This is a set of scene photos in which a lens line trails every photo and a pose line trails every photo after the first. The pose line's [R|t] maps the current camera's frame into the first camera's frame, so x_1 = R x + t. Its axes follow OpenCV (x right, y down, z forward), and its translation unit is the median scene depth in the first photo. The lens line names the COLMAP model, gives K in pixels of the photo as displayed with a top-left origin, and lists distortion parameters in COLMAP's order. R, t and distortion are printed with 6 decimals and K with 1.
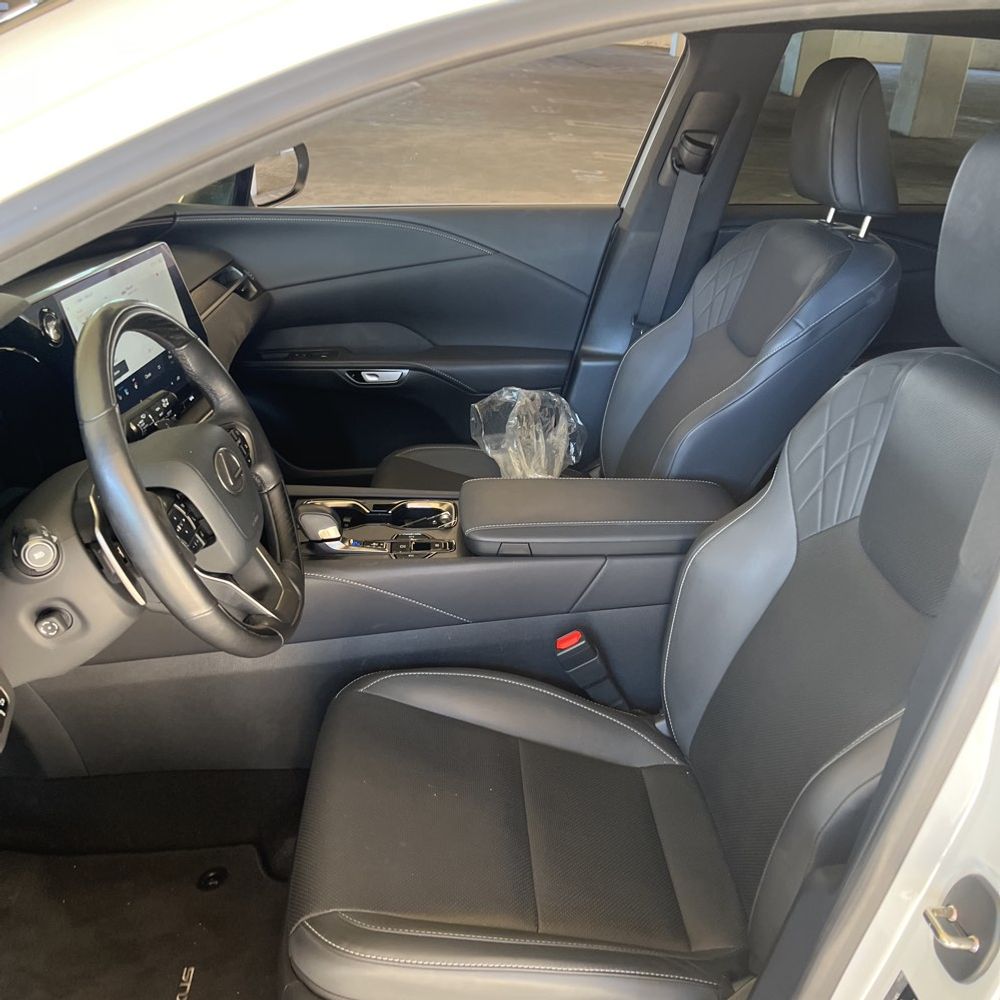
lens RADIAL K [[1017.9, 0, 499.5], [0, 1017.9, 500.1], [0, 0, 1]] dist [0.014319, 0.000000]
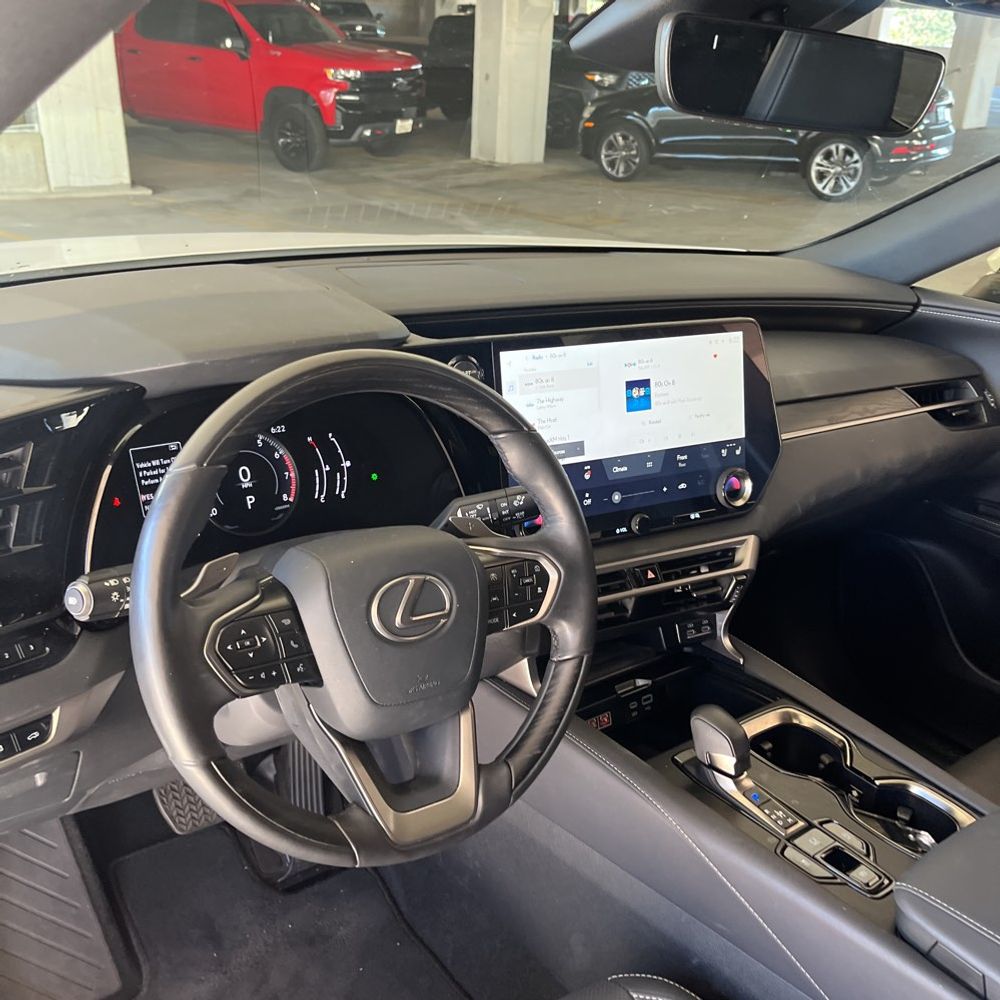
lens RADIAL K [[1017.9, 0, 497.7], [0, 1017.9, 504.0], [0, 0, 1]] dist [0.014319, 0.000000]
pose [[0.566096, 0.282904, -0.774275, 0.210117], [-0.350715, 0.932675, 0.084361, -0.125814], [0.746012, 0.223793, 0.627202, 0.427651]]
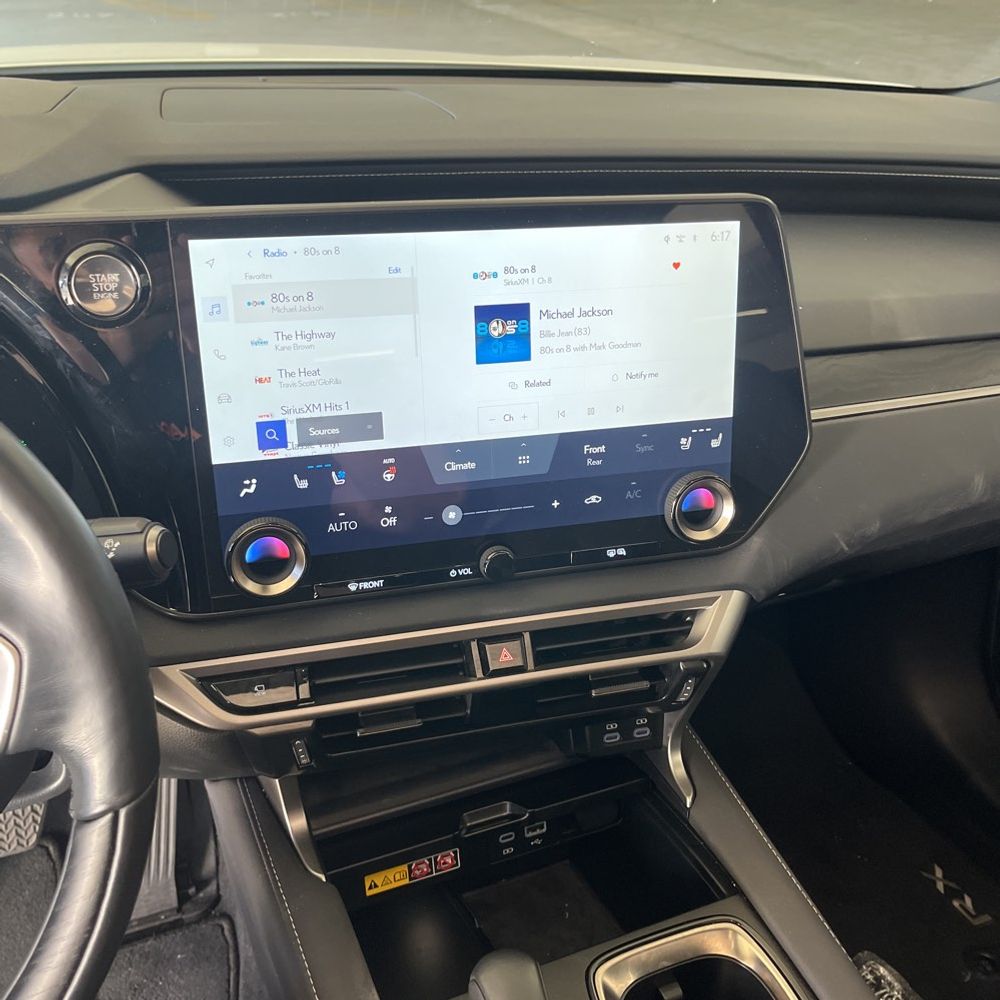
lens RADIAL K [[1017.9, 0, 502.6], [0, 1017.9, 492.1], [0, 0, 1]] dist [0.014319, 0.000000]
pose [[0.363600, 0.414880, -0.834068, 0.027378], [-0.396963, 0.878994, 0.264177, -0.226018], [0.842743, 0.235039, 0.484294, 0.779832]]
